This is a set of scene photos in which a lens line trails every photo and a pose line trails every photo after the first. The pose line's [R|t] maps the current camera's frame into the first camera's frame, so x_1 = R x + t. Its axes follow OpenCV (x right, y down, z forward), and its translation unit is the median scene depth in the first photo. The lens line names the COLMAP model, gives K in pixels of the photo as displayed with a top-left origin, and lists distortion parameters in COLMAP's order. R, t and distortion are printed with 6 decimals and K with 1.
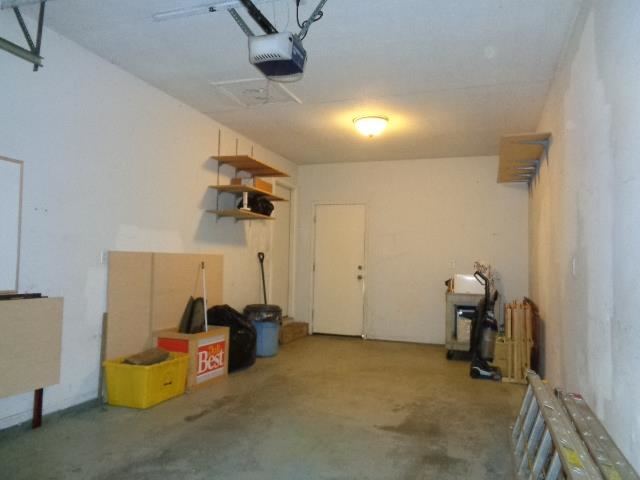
lens RADIAL K [[490.4, 0, 320.0], [0, 490.4, 240.0], [0, 0, 1]] dist [-0.003938, -0.002444]
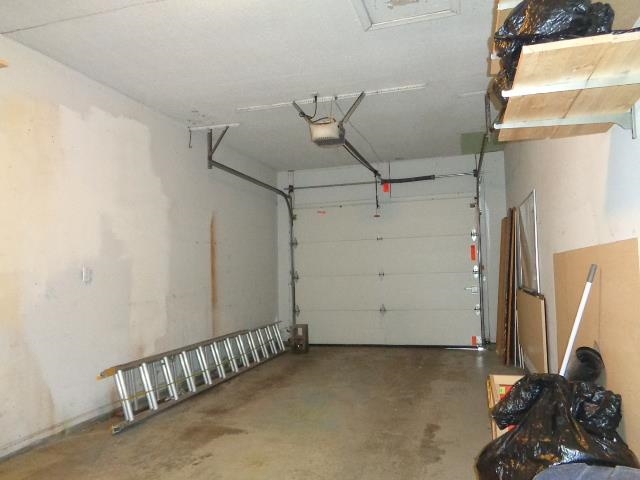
lens RADIAL K [[490.4, 0, 320.0], [0, 490.4, 240.0], [0, 0, 1]] dist [-0.003938, -0.002444]
pose [[-0.998908, 0.002254, -0.046661, 0.009258], [0.007543, 0.993511, -0.113482, 0.101772], [0.046102, -0.113710, -0.992444, 2.007739]]
